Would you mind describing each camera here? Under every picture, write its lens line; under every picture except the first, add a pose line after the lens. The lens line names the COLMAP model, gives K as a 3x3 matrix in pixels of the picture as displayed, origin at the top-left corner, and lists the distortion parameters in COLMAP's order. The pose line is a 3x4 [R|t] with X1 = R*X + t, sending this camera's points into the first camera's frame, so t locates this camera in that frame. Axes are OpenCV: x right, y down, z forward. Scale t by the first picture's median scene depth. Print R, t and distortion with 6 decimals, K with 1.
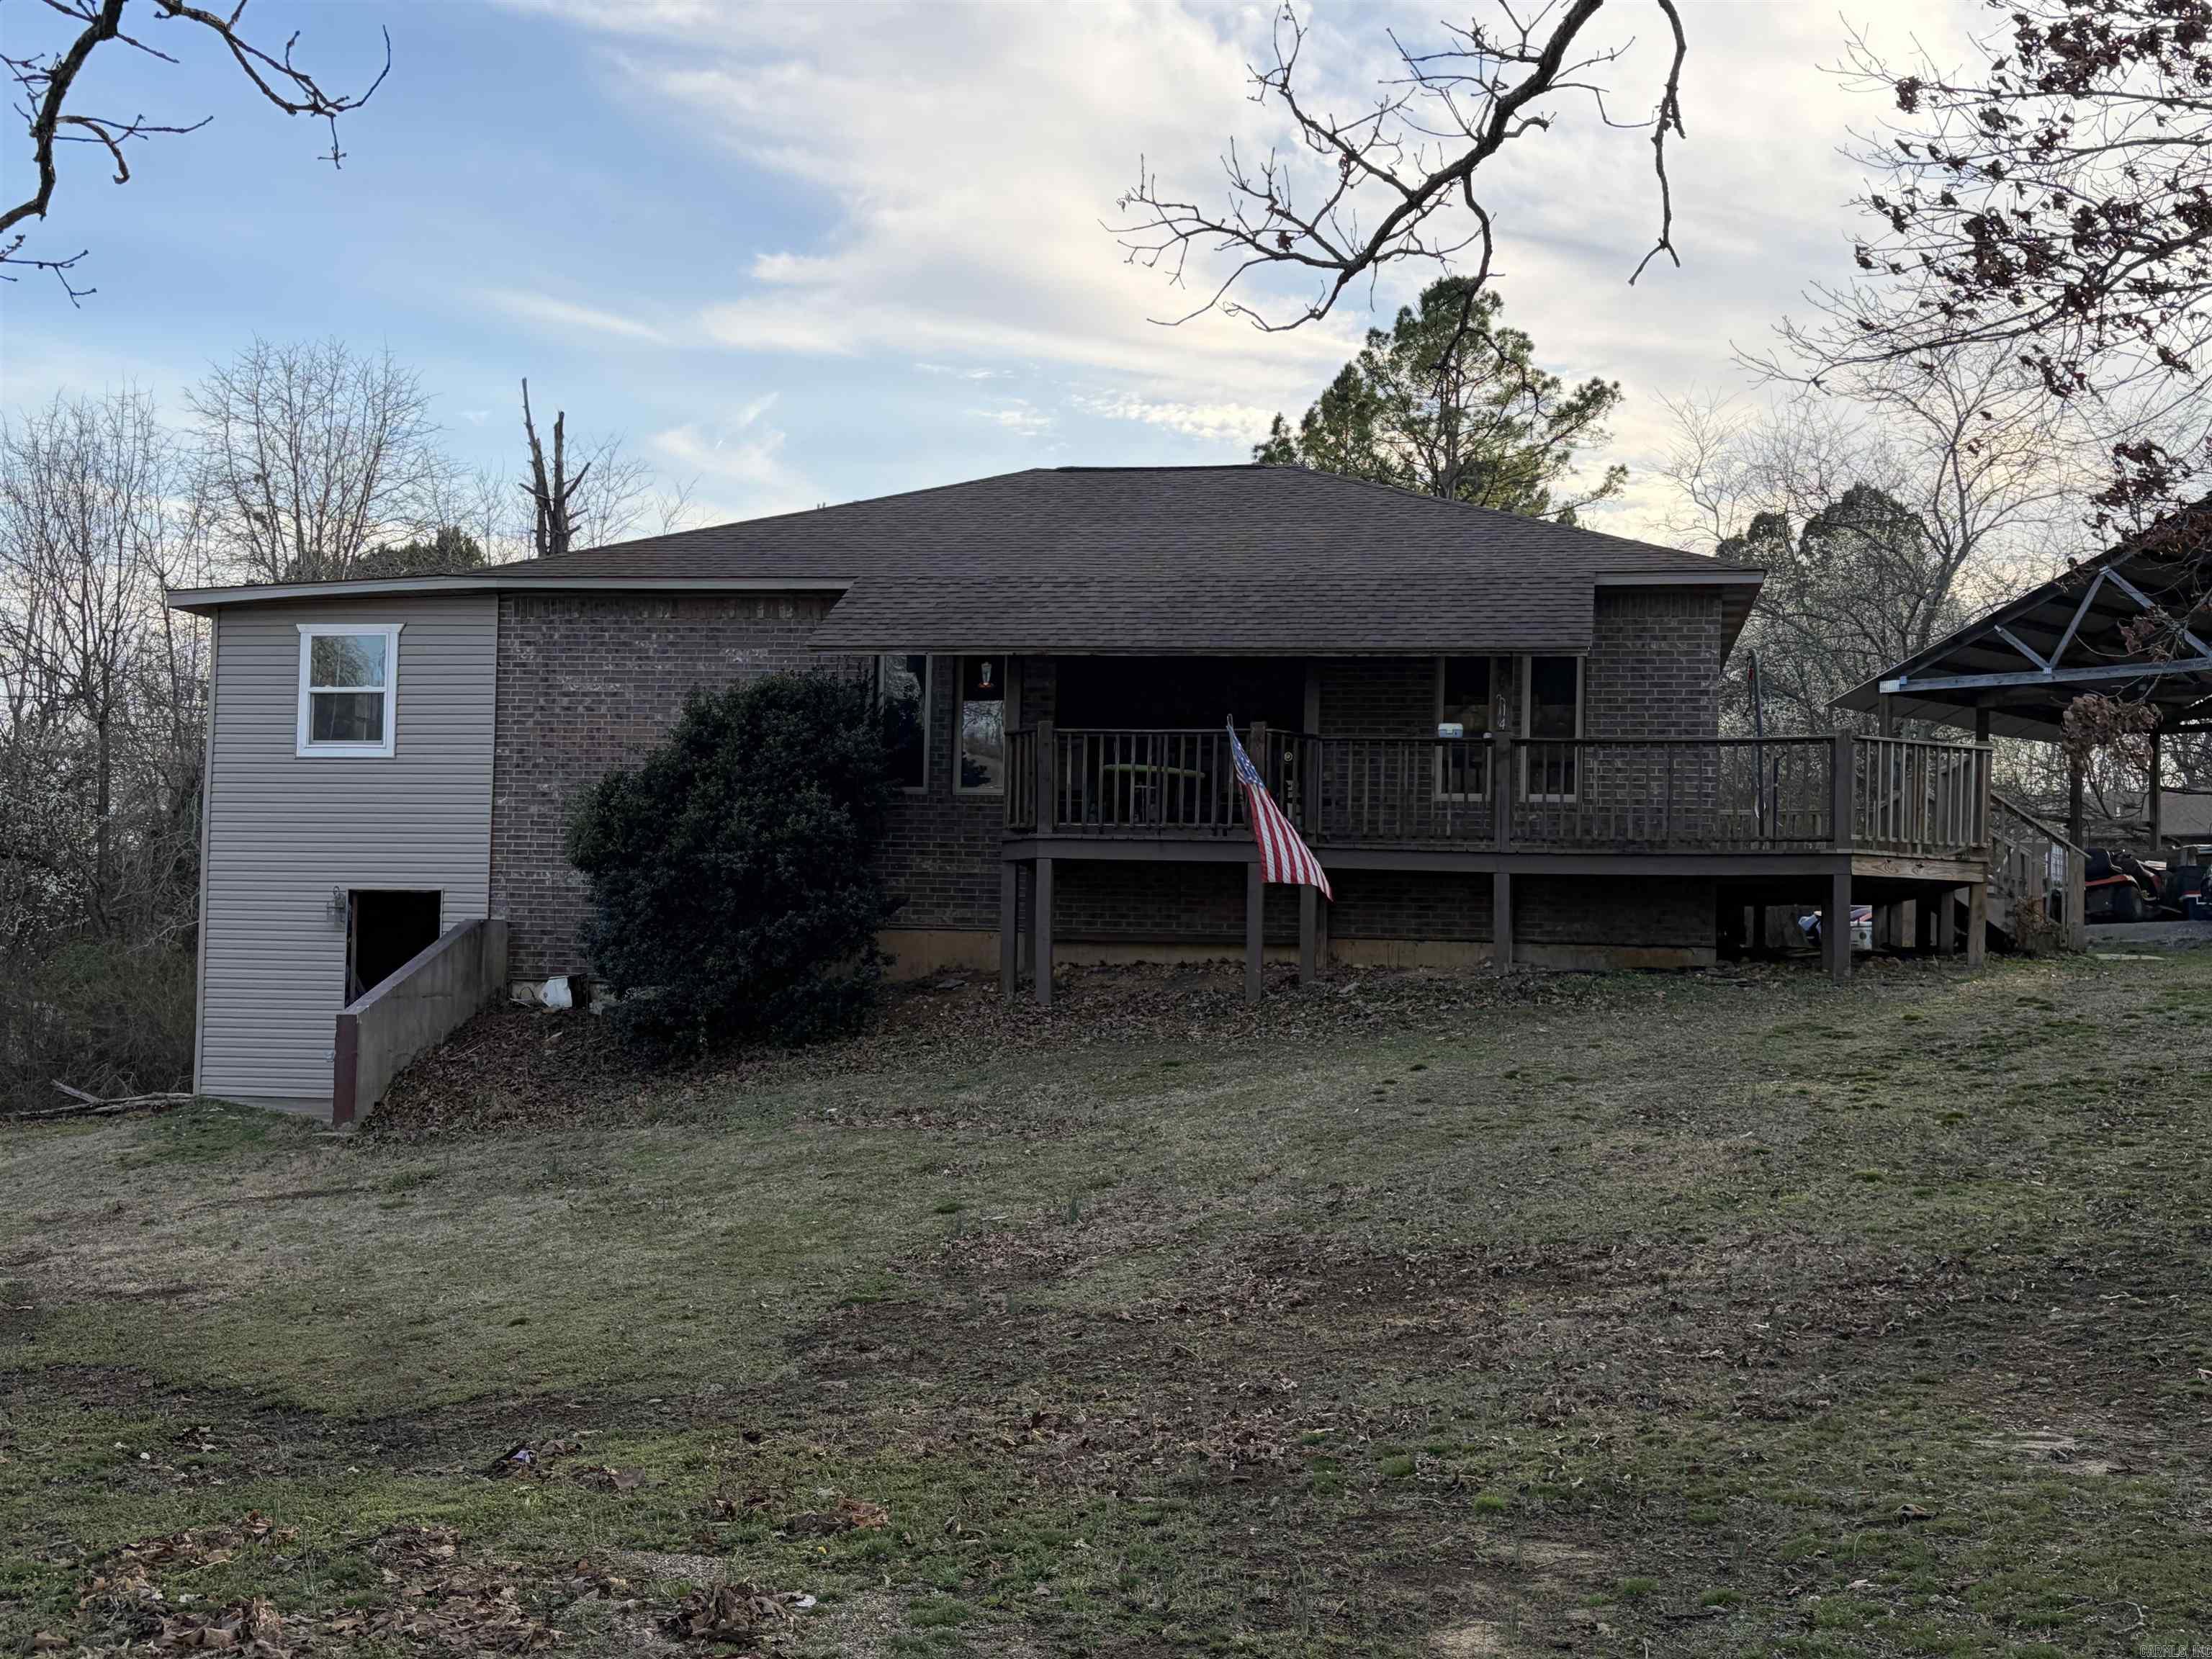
lens RADIAL K [[2324.1, 0, 1106.2], [0, 2324.1, 829.8], [0, 0, 1]] dist [-0.003585, 0.000000]
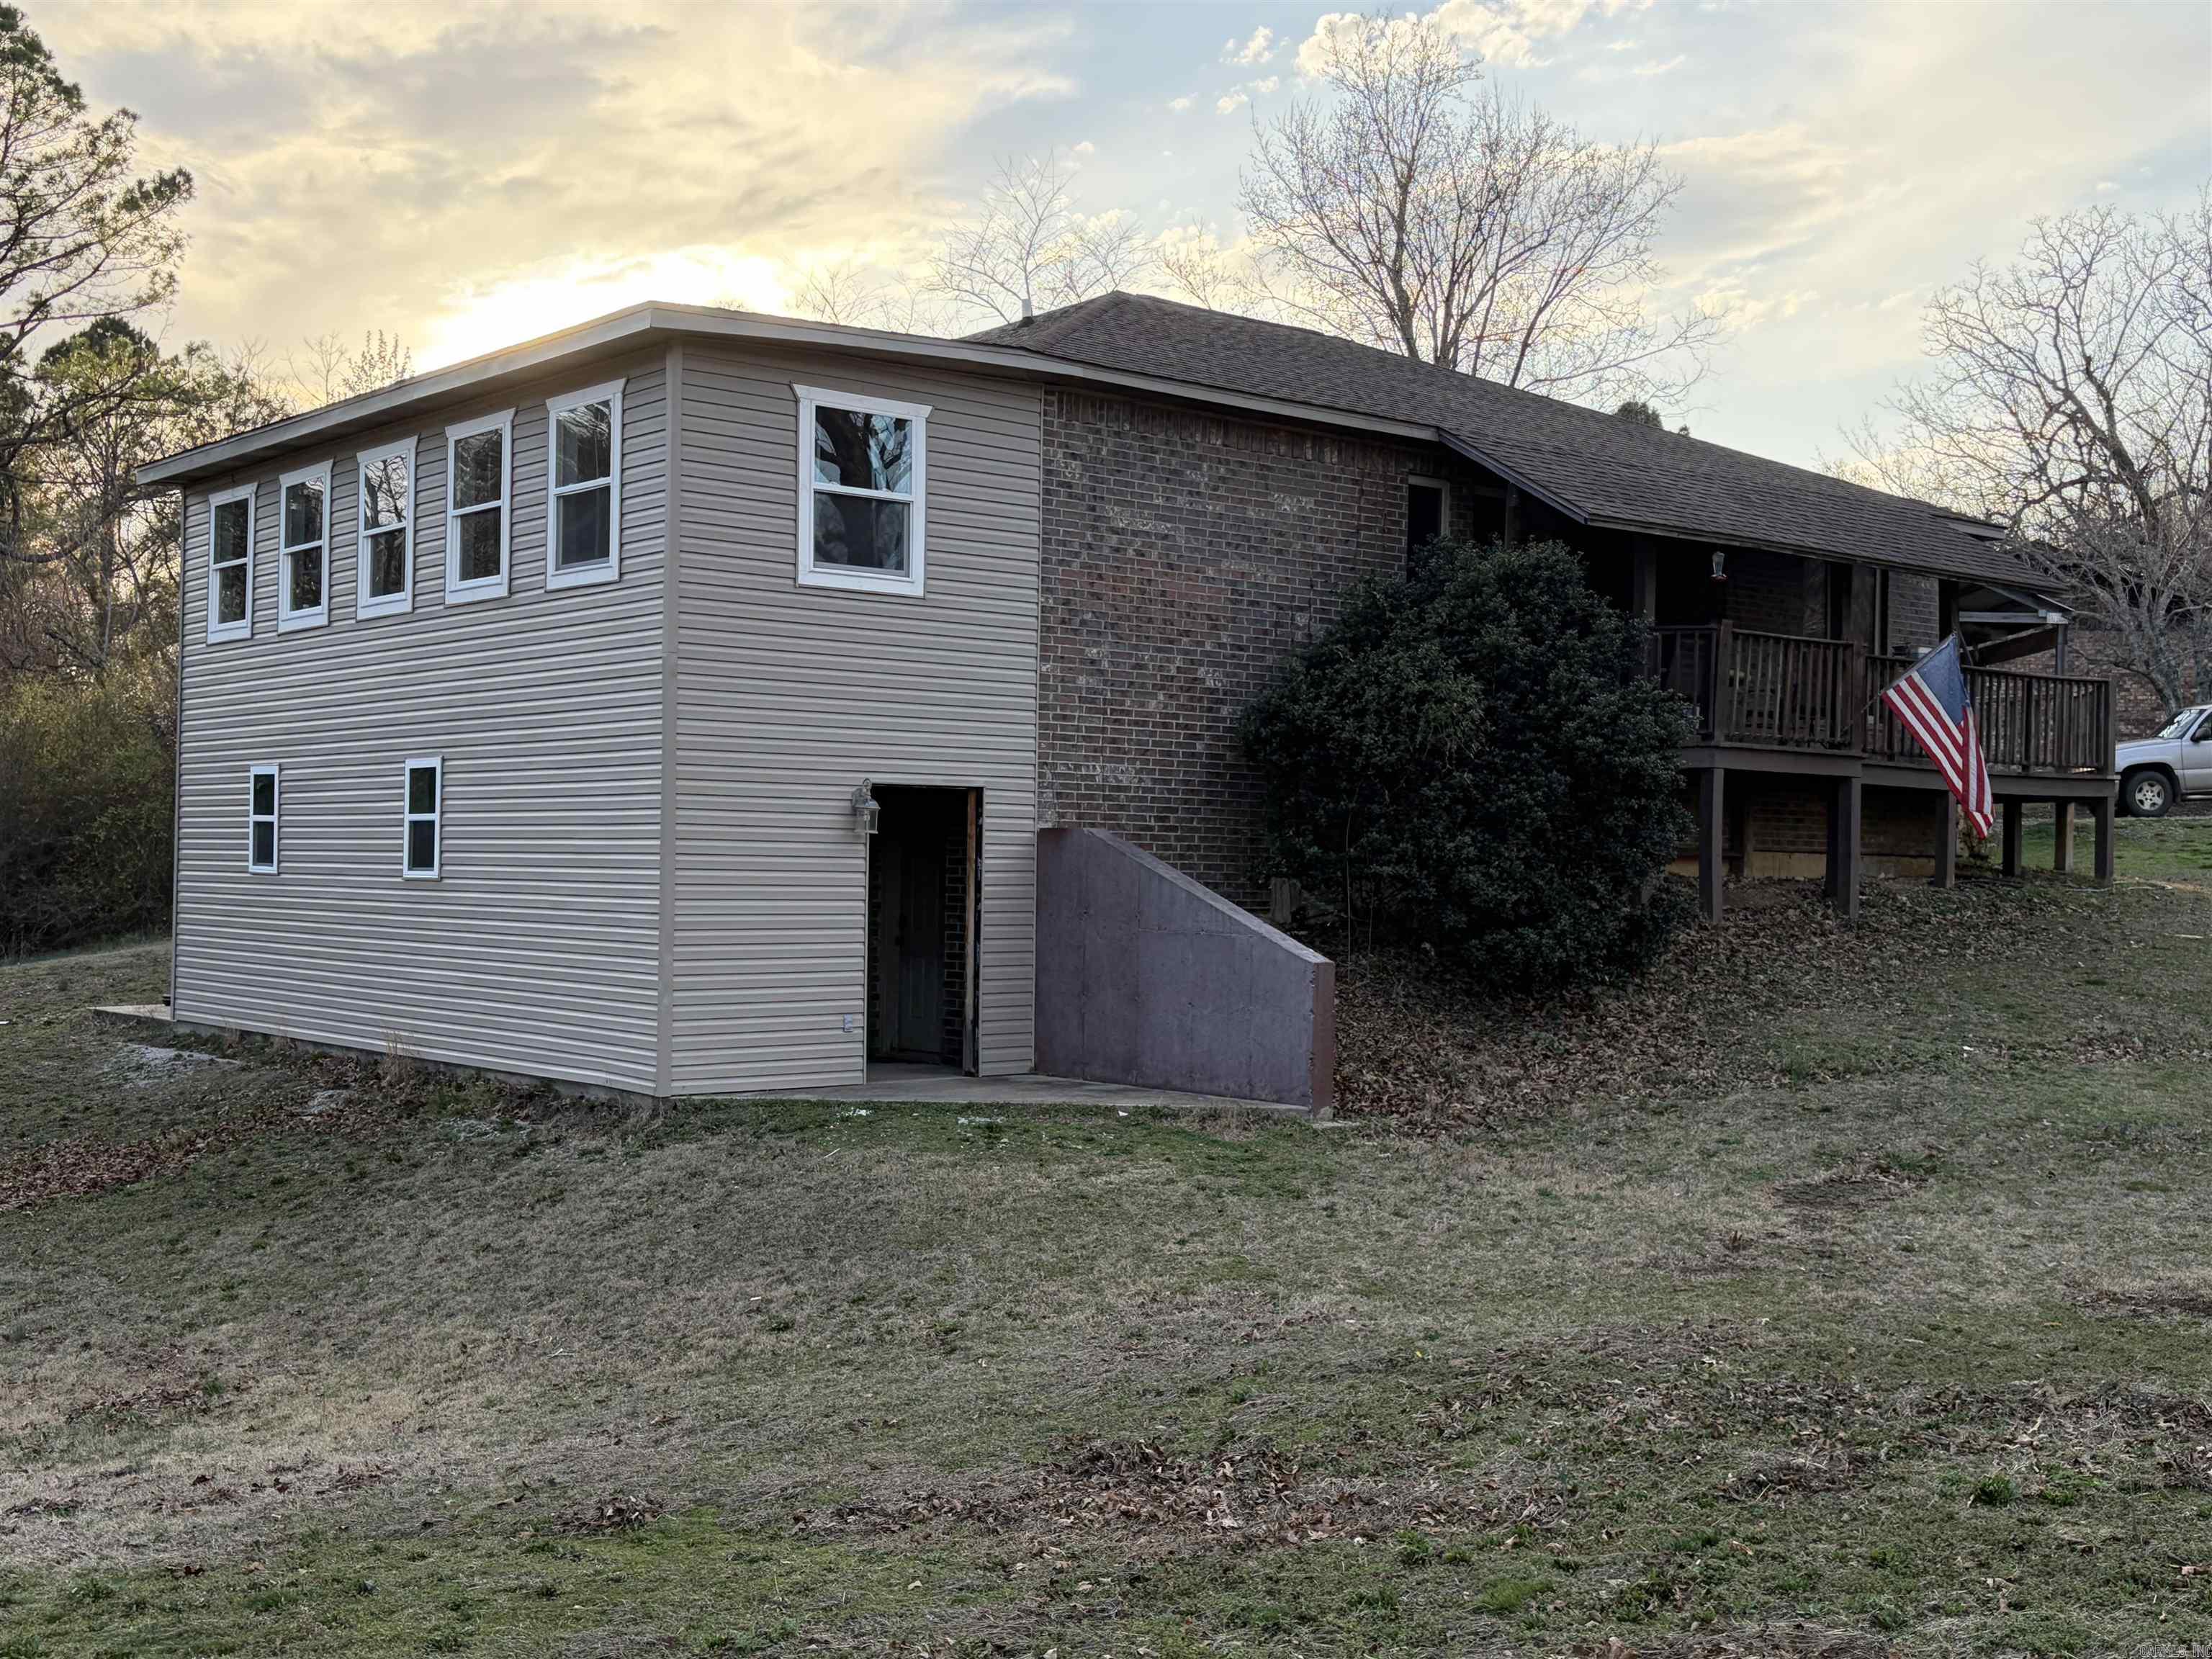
lens RADIAL K [[2463.6, 0, 1105.1], [0, 2463.6, 836.0], [0, 0, 1]] dist [0.150406, 0.000000]
pose [[0.681329, 0.000717, 0.731977, -0.824400], [-0.041573, 0.998423, 0.037719, 0.010793], [-0.730796, -0.056129, 0.680284, 0.449785]]
